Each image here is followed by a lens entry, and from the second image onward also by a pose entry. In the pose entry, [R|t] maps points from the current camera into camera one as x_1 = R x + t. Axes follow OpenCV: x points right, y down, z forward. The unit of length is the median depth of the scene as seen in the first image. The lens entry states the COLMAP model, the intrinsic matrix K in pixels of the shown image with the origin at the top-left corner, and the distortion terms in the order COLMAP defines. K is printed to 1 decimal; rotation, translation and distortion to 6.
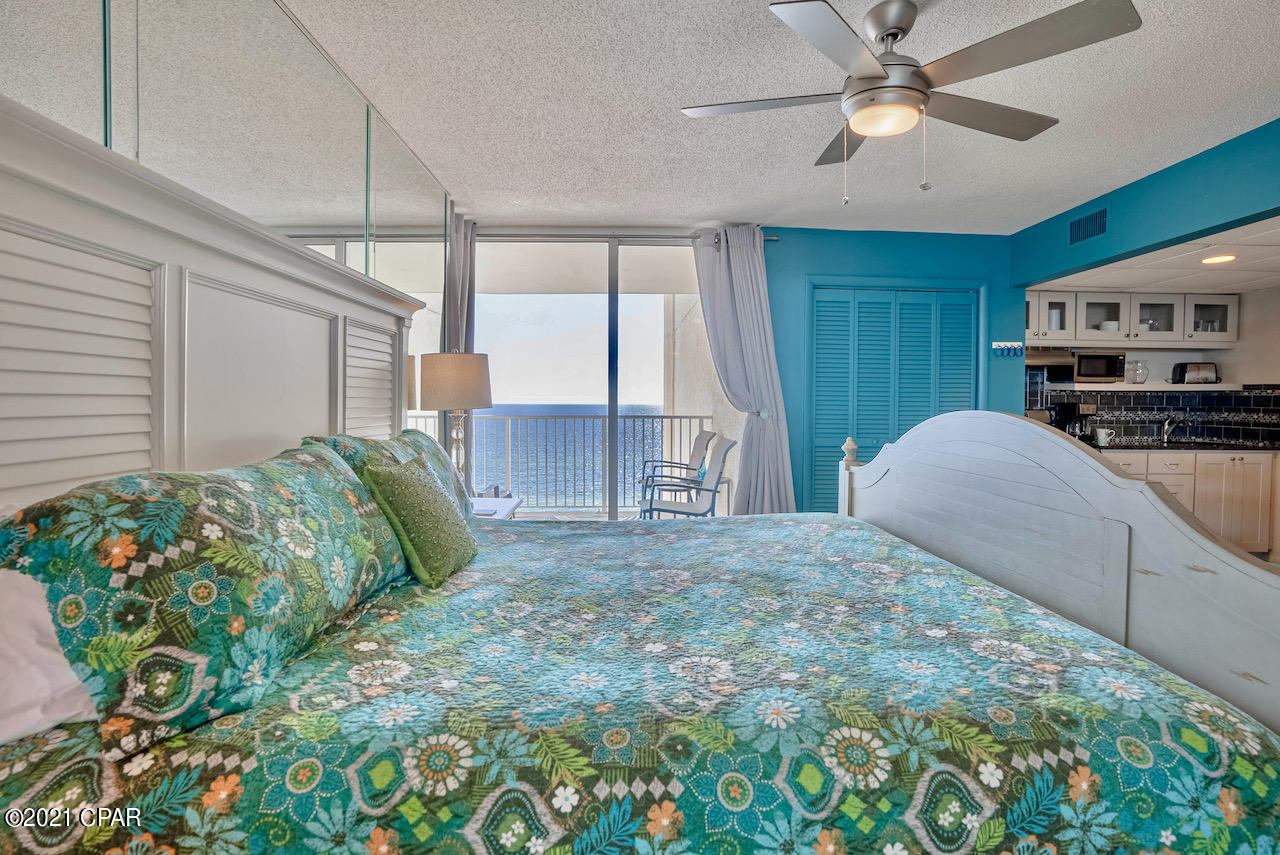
lens RADIAL K [[607.6, 0, 644.8], [0, 607.6, 413.5], [0, 0, 1]] dist [-0.067190, 0.025484]
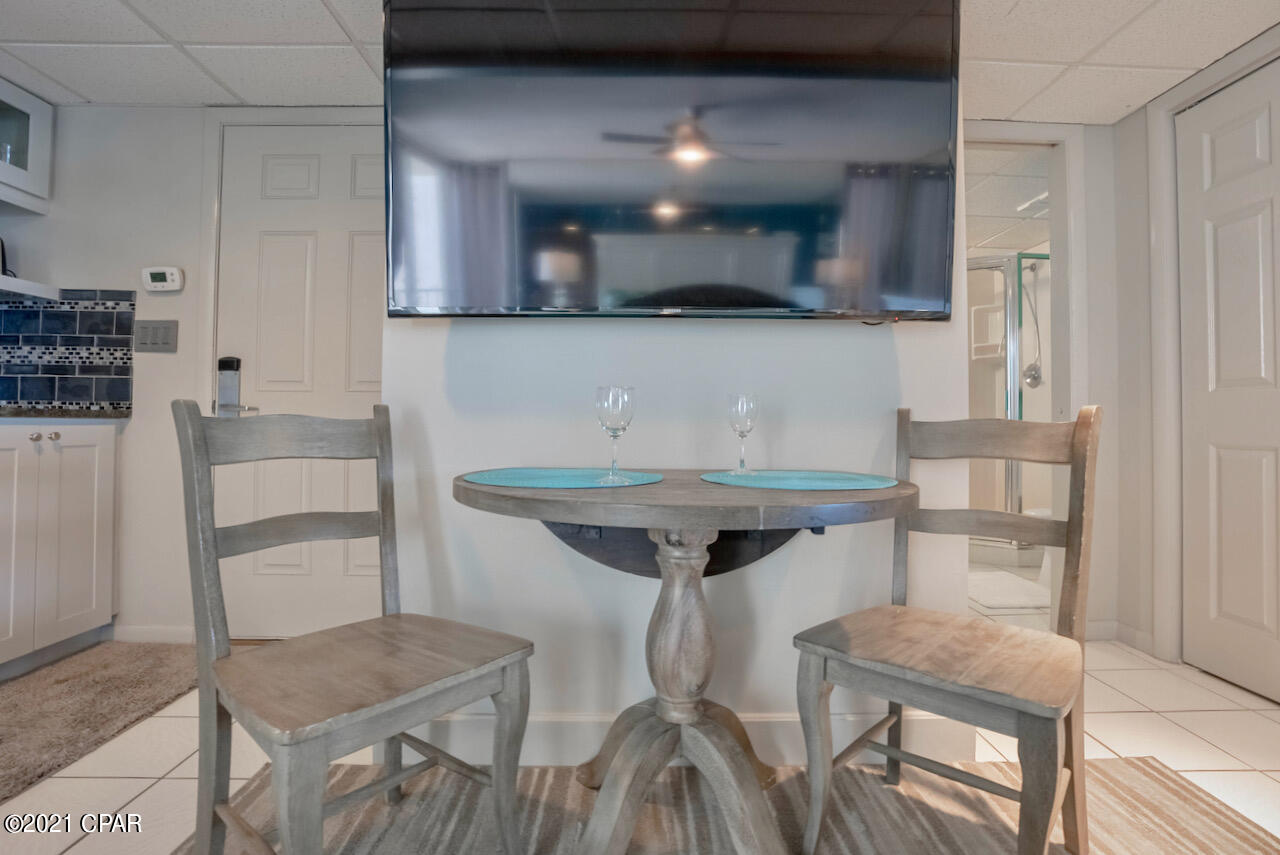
lens RADIAL K [[607.6, 0, 644.8], [0, 607.6, 413.5], [0, 0, 1]] dist [-0.067190, 0.025484]
pose [[0.001966, 0.011689, 0.999930, 1.467527], [0.015120, 0.999817, -0.011717, 0.187073], [-0.999884, 0.015142, 0.001789, 1.381321]]
